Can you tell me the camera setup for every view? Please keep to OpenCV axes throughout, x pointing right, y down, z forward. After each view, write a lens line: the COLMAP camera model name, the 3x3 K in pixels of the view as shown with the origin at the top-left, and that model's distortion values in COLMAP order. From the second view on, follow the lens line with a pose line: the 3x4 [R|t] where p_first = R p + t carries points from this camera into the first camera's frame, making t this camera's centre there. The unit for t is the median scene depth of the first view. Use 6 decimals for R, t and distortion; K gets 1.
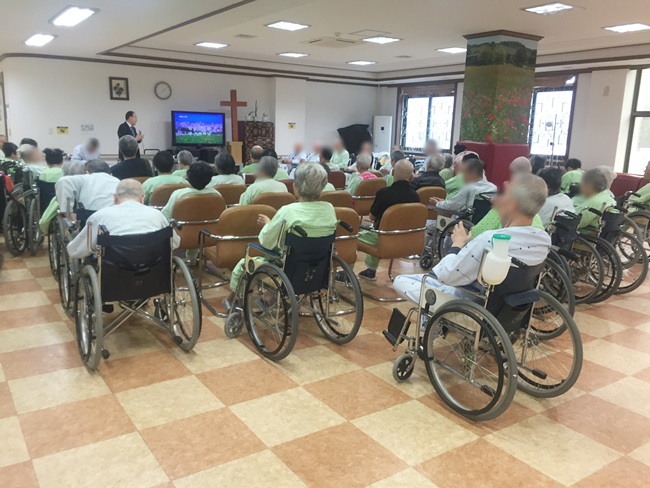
lens RADIAL K [[560.1, 0, 326.0], [0, 560.1, 246.1], [0, 0, 1]] dist [0.073888, -0.105226]
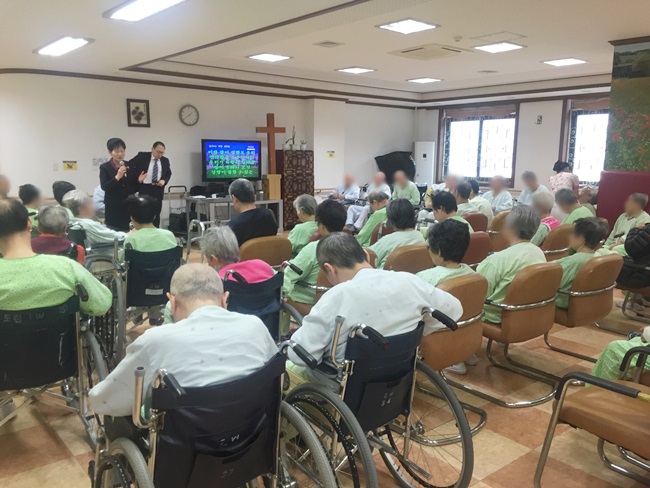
lens RADIAL K [[560.1, 0, 326.7], [0, 560.1, 241.3], [0, 0, 1]] dist [0.073888, -0.105226]
pose [[0.995099, -0.030601, 0.094030, -0.163487], [0.035622, 0.998002, -0.052190, -0.039717], [-0.092245, 0.055283, 0.994201, 0.166408]]
